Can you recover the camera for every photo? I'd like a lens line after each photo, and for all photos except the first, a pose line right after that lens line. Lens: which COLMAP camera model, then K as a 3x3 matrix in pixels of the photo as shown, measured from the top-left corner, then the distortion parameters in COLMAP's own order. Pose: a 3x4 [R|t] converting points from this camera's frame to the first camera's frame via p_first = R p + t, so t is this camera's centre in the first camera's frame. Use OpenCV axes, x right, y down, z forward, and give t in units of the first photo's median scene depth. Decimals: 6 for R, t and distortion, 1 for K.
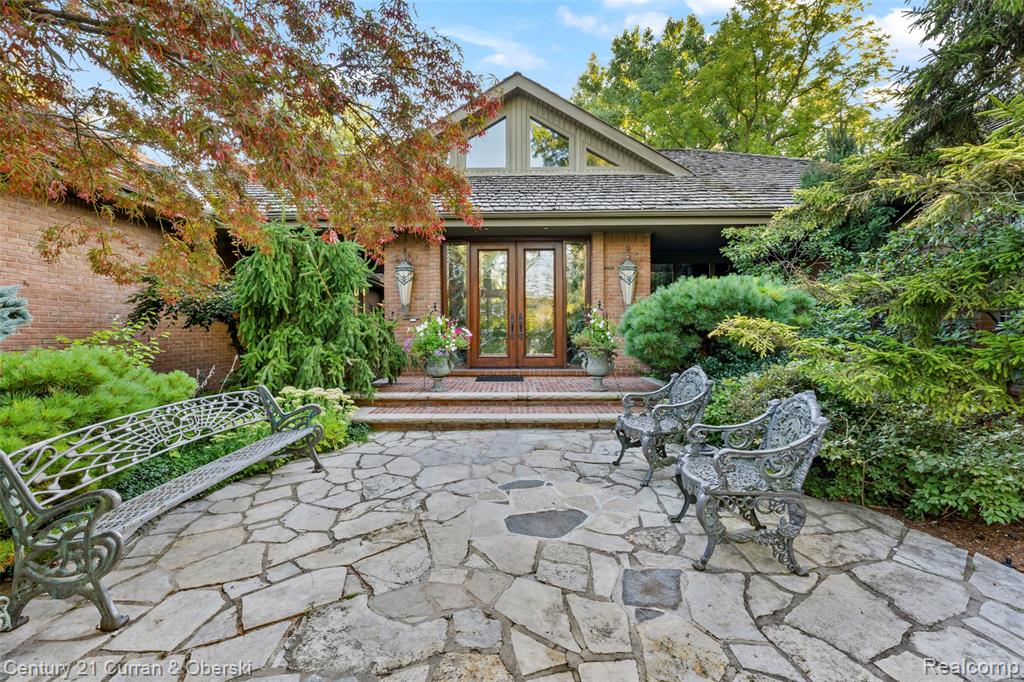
lens RADIAL K [[407.4, 0, 511.8], [0, 407.4, 336.2], [0, 0, 1]] dist [0.003099, 0.000302]
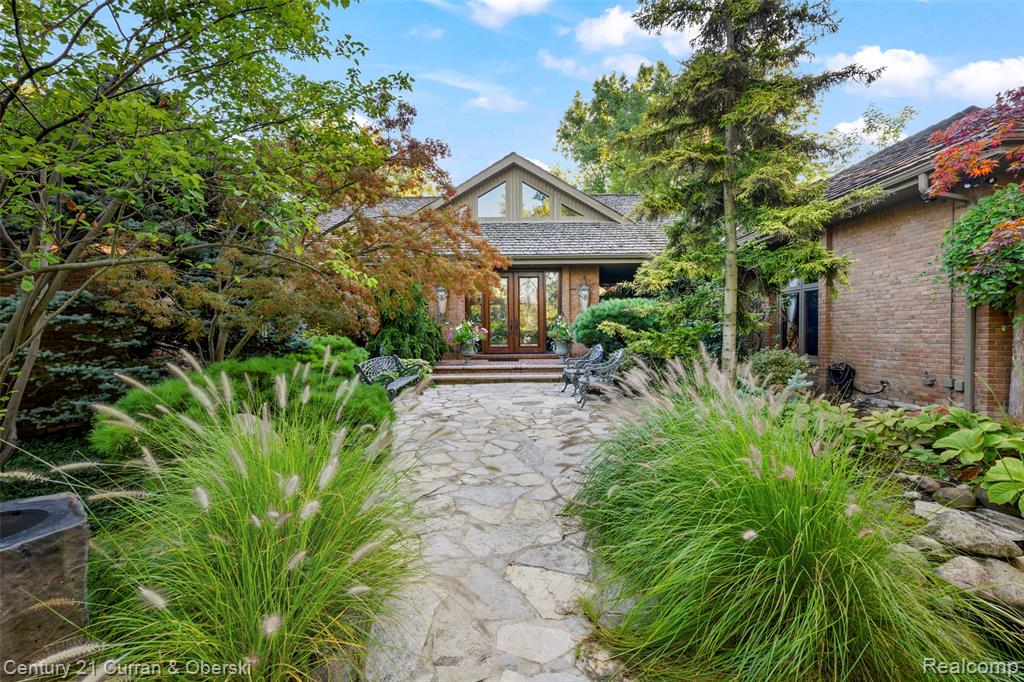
lens RADIAL K [[407.4, 0, 511.0], [0, 407.4, 340.6], [0, 0, 1]] dist [0.003099, 0.000302]
pose [[0.999935, -0.005039, 0.010216, -0.015543], [0.004984, 0.999973, 0.005463, 0.019476], [-0.010243, -0.005412, 0.999933, -0.547031]]
